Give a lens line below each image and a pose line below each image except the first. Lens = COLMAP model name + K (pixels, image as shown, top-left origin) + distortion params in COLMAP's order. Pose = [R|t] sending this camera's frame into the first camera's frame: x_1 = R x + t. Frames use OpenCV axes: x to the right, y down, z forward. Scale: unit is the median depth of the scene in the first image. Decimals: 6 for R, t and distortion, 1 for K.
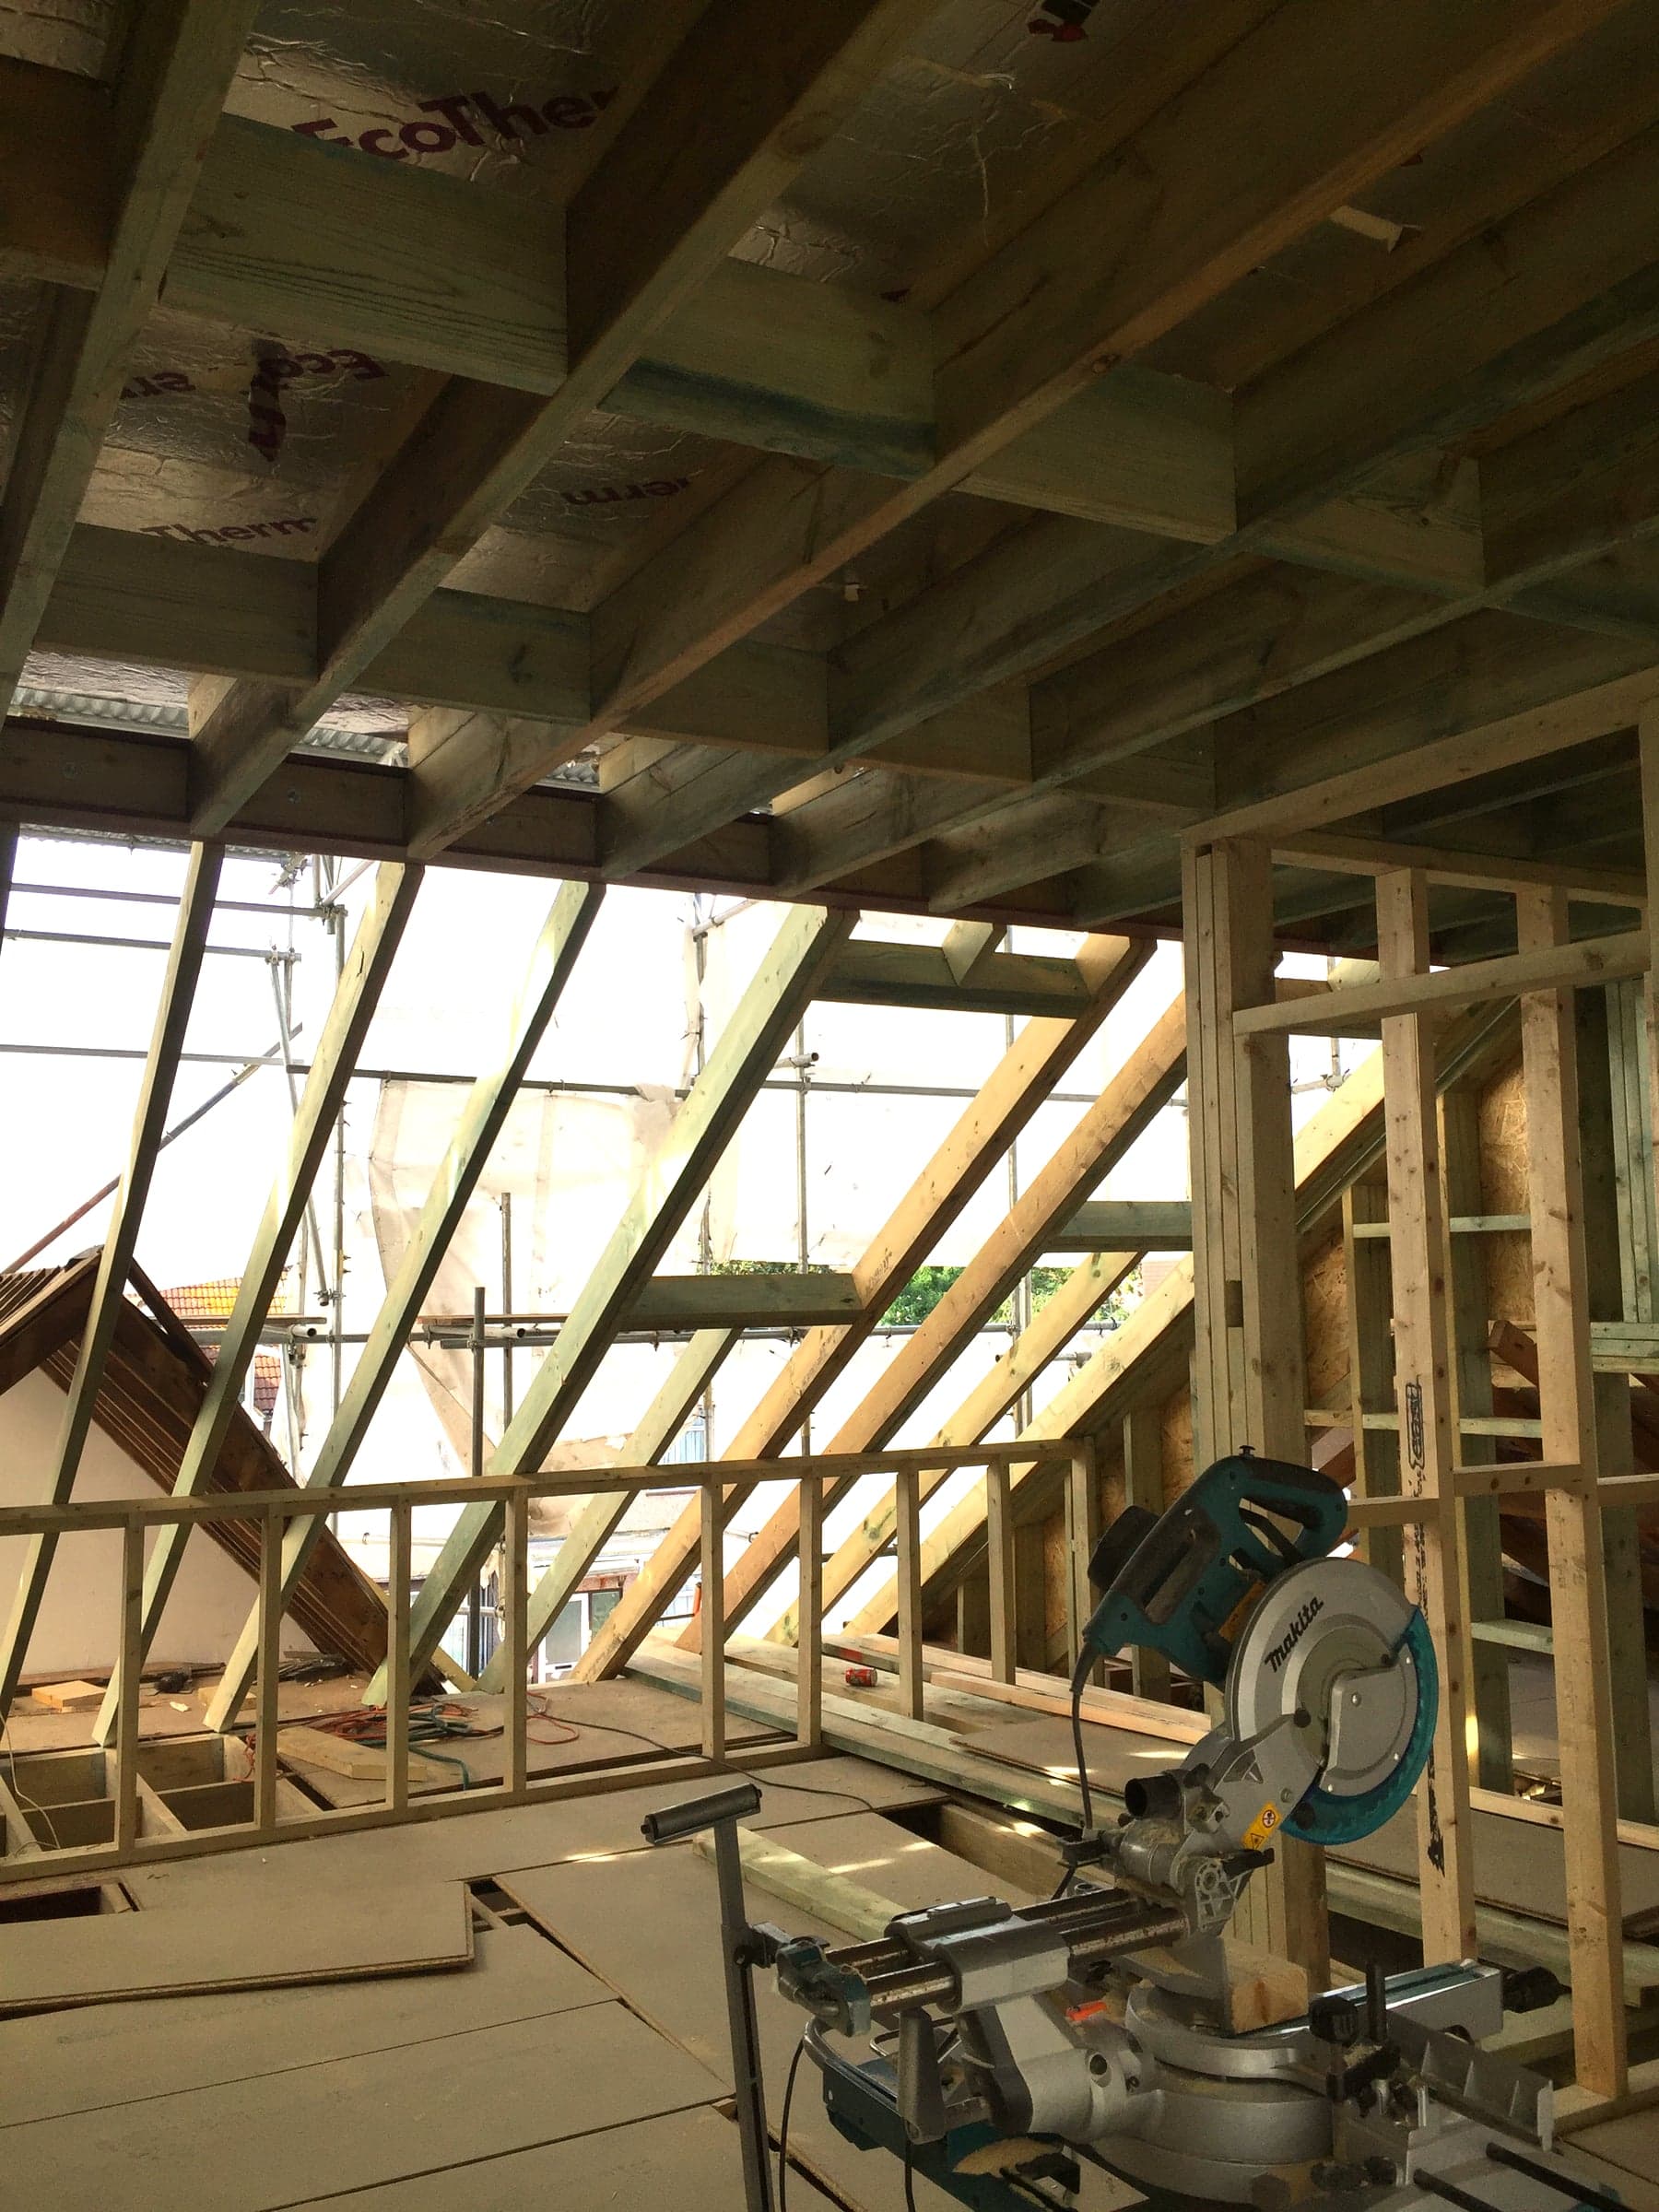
lens RADIAL K [[1873.0, 0, 827.1], [0, 1873.0, 1104.1], [0, 0, 1]] dist [0.094978, -0.136278]
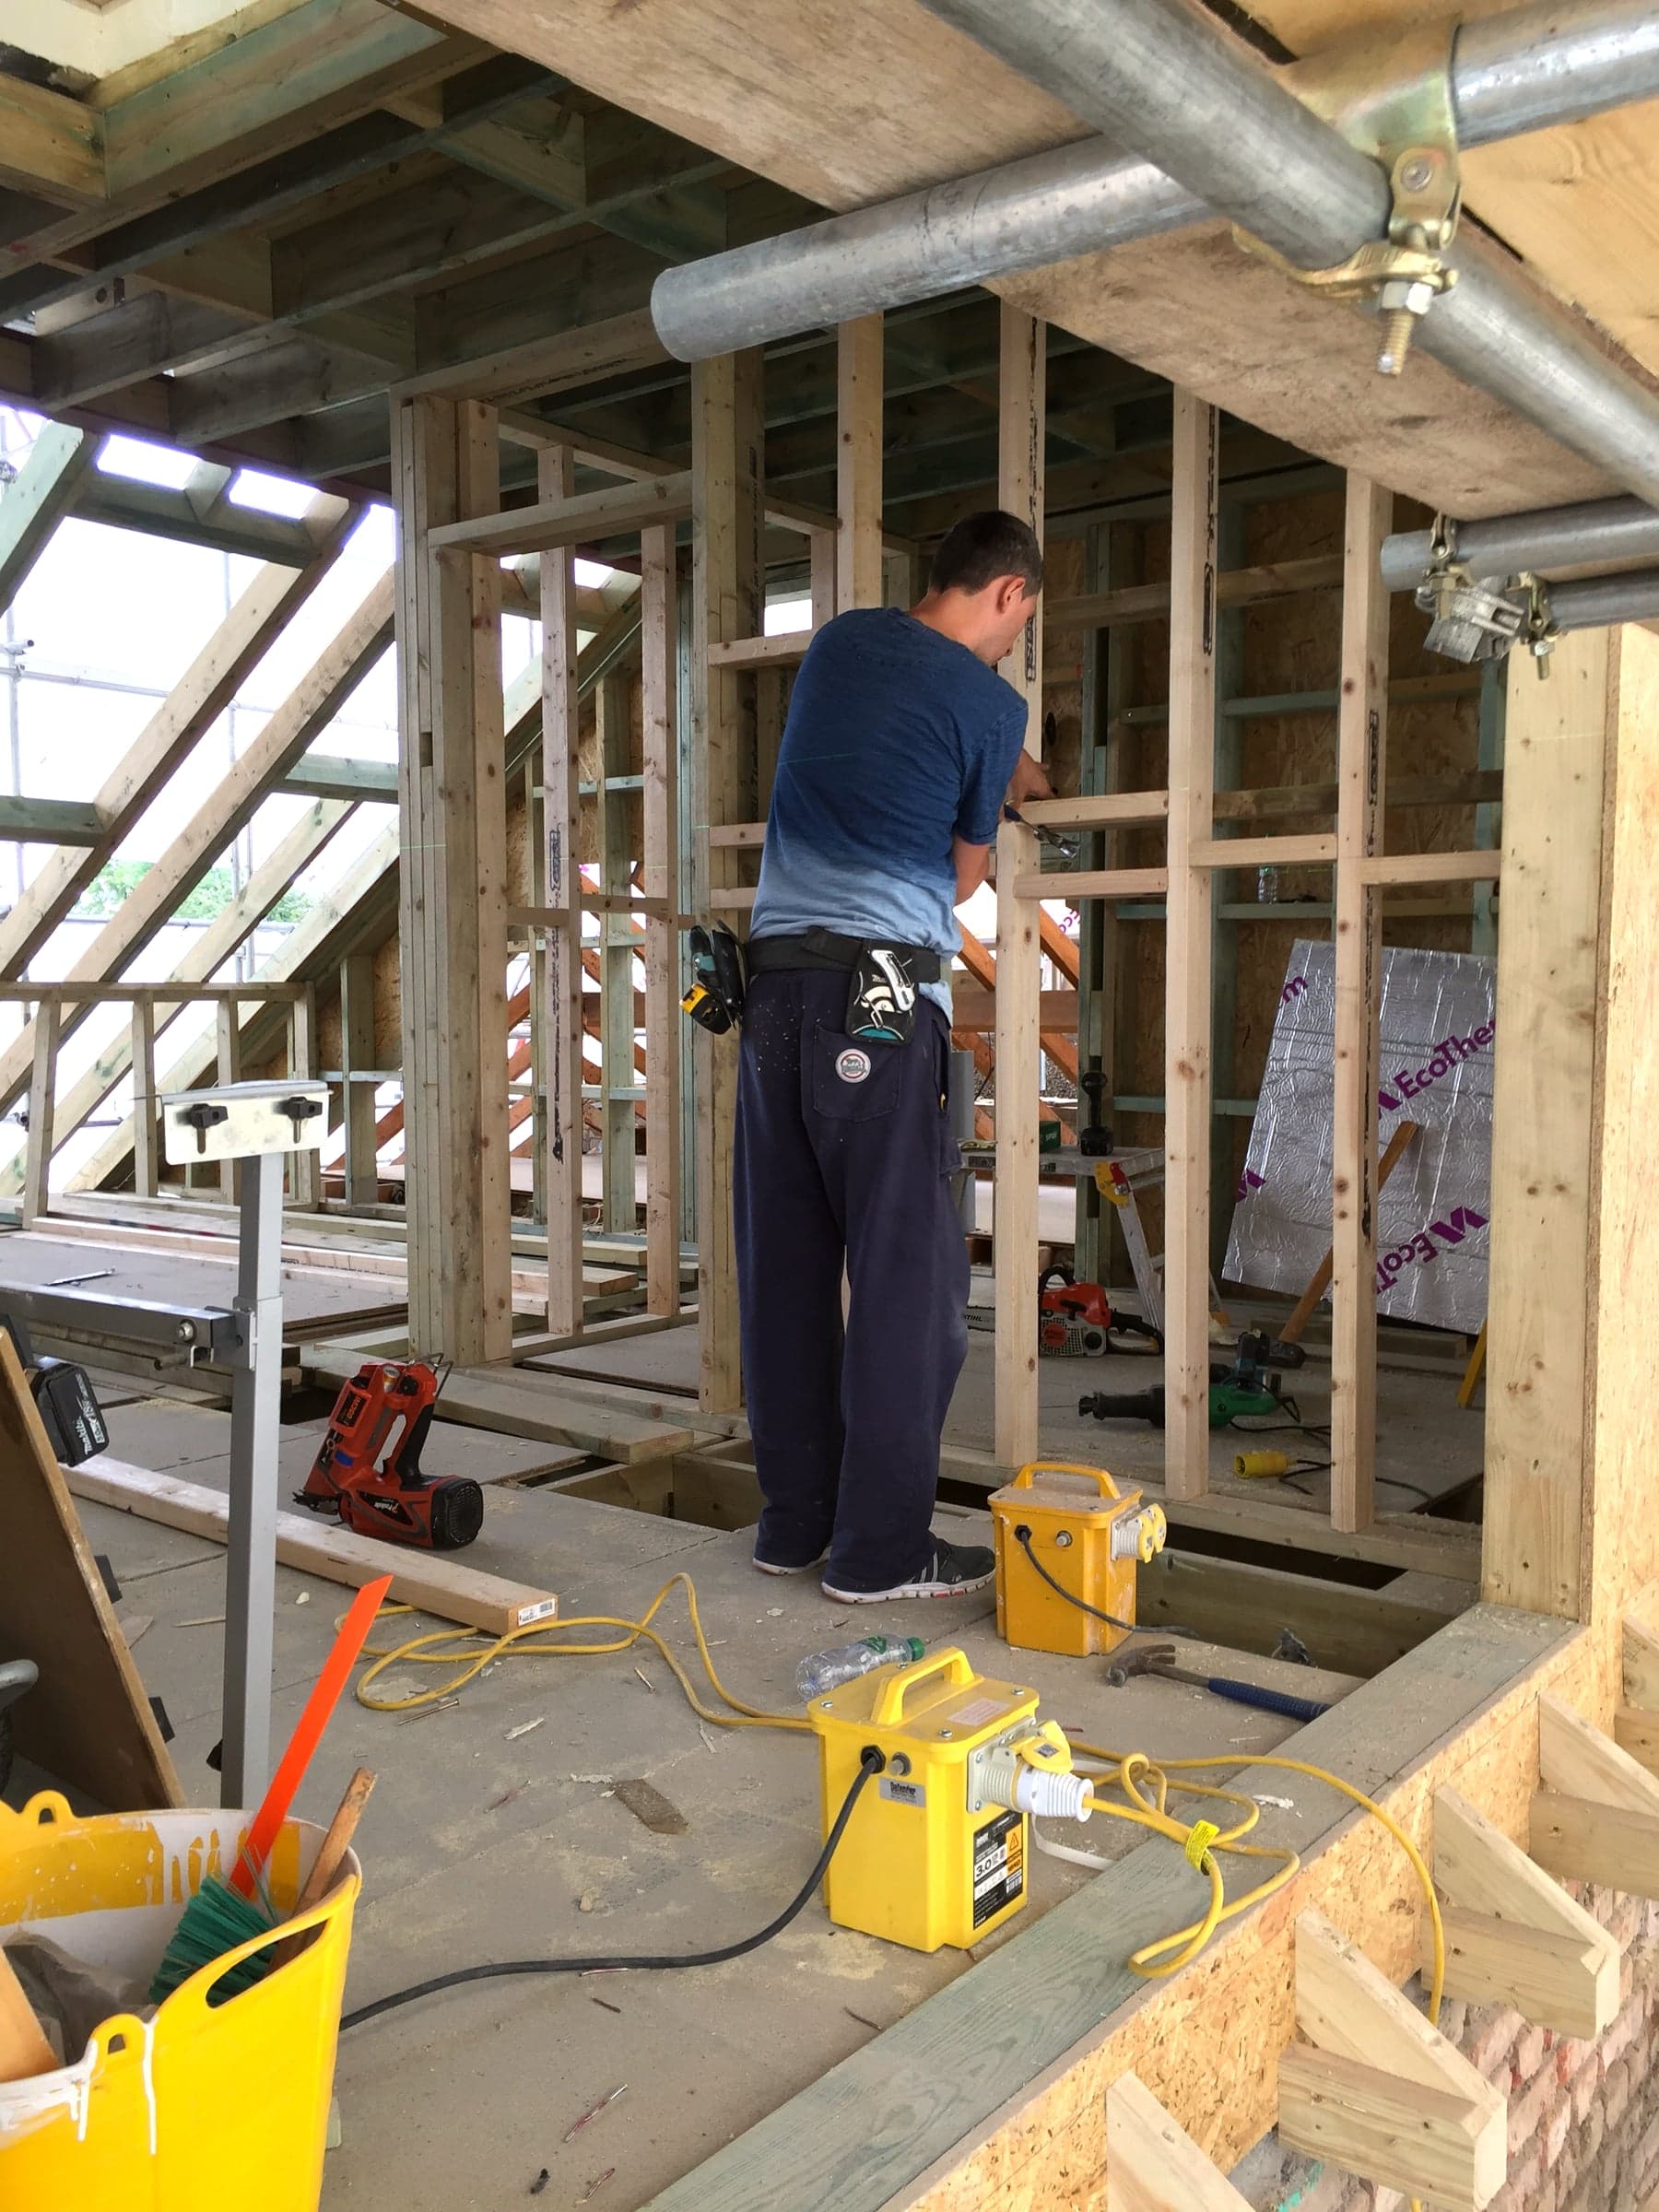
lens RADIAL K [[1873.0, 0, 835.9], [0, 1873.0, 1119.4], [0, 0, 1]] dist [0.094978, -0.136278]
pose [[0.915728, -0.015352, 0.401505, -0.040253], [-0.049492, 0.987350, 0.150631, 0.089511], [-0.398739, -0.157808, 0.903385, -0.242954]]
